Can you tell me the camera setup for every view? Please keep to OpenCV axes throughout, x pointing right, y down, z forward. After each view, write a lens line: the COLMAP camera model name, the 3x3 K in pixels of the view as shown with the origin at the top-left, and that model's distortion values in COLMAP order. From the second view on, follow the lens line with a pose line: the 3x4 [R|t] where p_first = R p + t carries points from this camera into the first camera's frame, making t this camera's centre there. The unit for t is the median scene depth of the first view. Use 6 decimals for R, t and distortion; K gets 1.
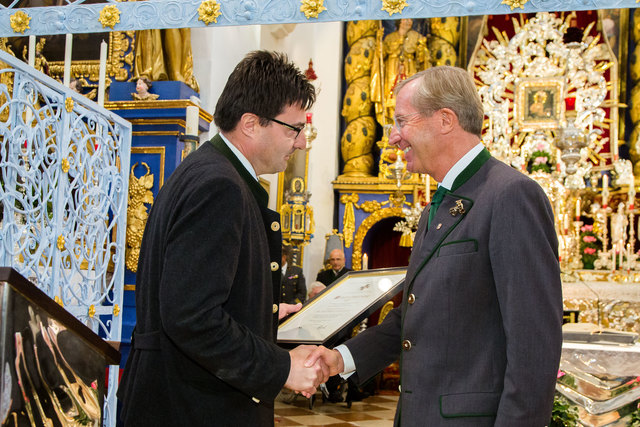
lens RADIAL K [[503.9, 0, 320.0], [0, 503.9, 213.5], [0, 0, 1]] dist [-0.011767, 0.001480]
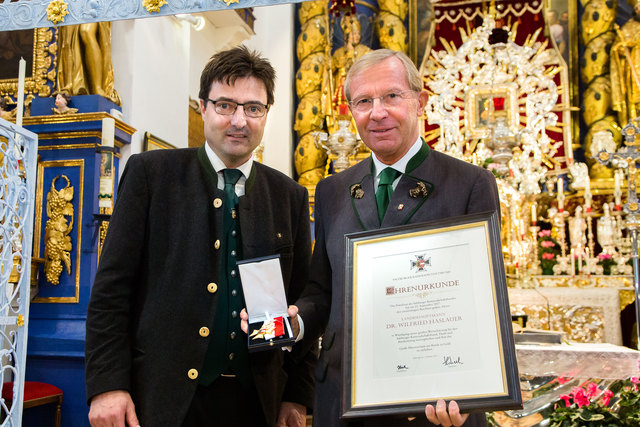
lens RADIAL K [[495.9, 0, 320.0], [0, 495.9, 213.5], [0, 0, 1]] dist [0.002716, -0.002283]
pose [[0.999115, -0.033002, -0.026093, 0.117231], [0.031624, 0.998169, -0.051563, 0.026785], [0.027747, 0.050692, 0.998329, 0.013644]]
